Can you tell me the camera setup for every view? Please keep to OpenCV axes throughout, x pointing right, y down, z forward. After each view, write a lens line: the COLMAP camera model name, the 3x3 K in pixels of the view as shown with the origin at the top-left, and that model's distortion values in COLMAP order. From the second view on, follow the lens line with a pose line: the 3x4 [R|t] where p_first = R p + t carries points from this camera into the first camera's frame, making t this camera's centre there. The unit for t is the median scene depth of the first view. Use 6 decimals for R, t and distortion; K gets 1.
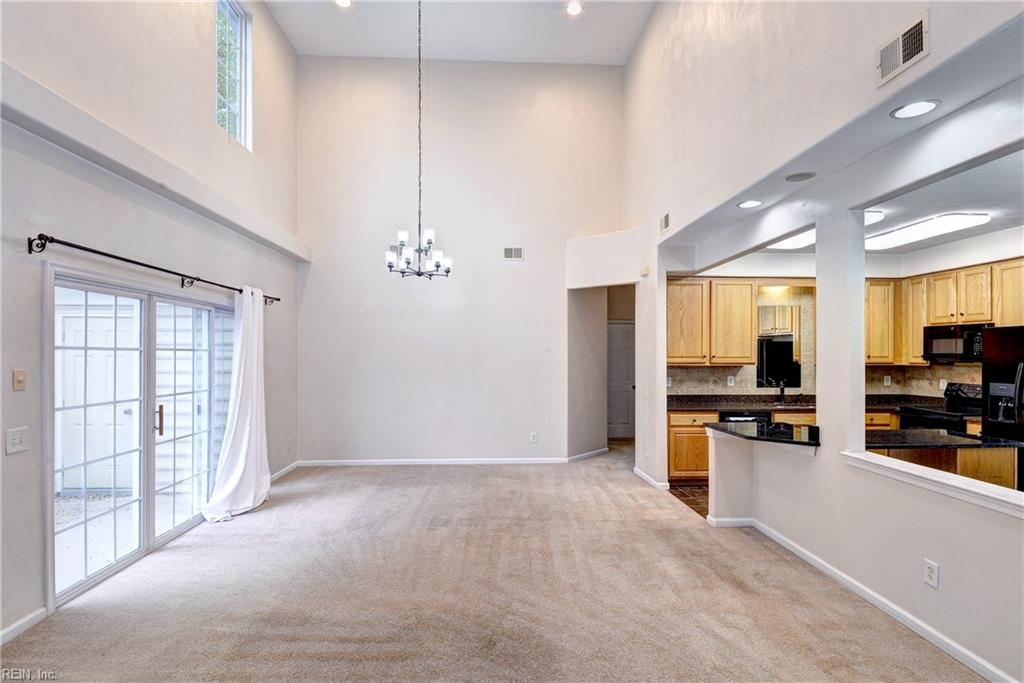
lens RADIAL K [[500.3, 0, 515.2], [0, 500.3, 352.6], [0, 0, 1]] dist [-0.000785, -0.000145]
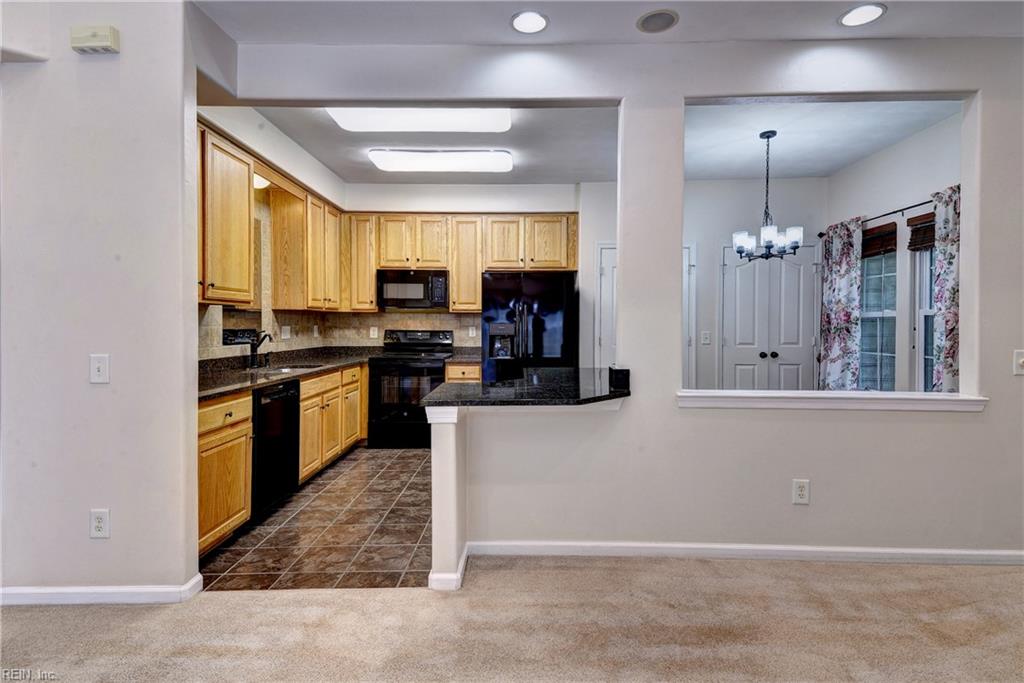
lens RADIAL K [[516.1, 0, 519.1], [0, 516.1, 328.4], [0, 0, 1]] dist [0.077853, -0.037279]
pose [[0.063239, -0.009502, 0.997953, -0.139180], [-0.003765, 0.999945, 0.009760, 0.053628], [-0.997991, -0.004374, 0.063200, 0.782339]]
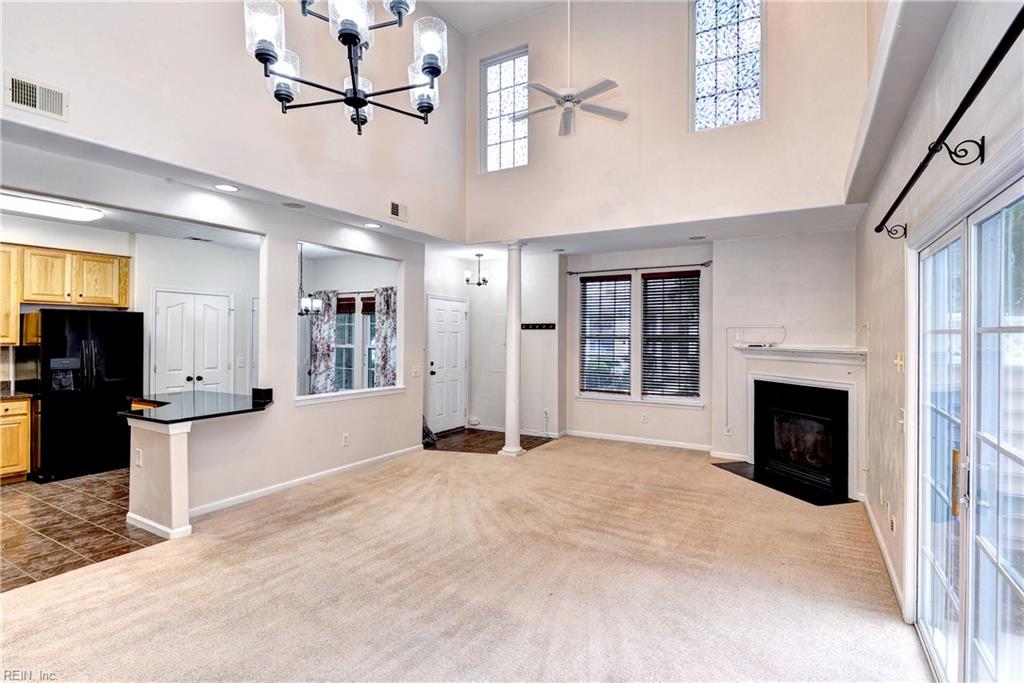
lens RADIAL K [[498.5, 0, 512.0], [0, 498.5, 341.5], [0, 0, 1]] dist [0.025027, -0.000473]
pose [[-0.837927, -0.013064, 0.545627, -0.464815], [-0.011434, 0.999914, 0.006381, 0.004745], [-0.545663, -0.000892, -0.838004, 1.239370]]
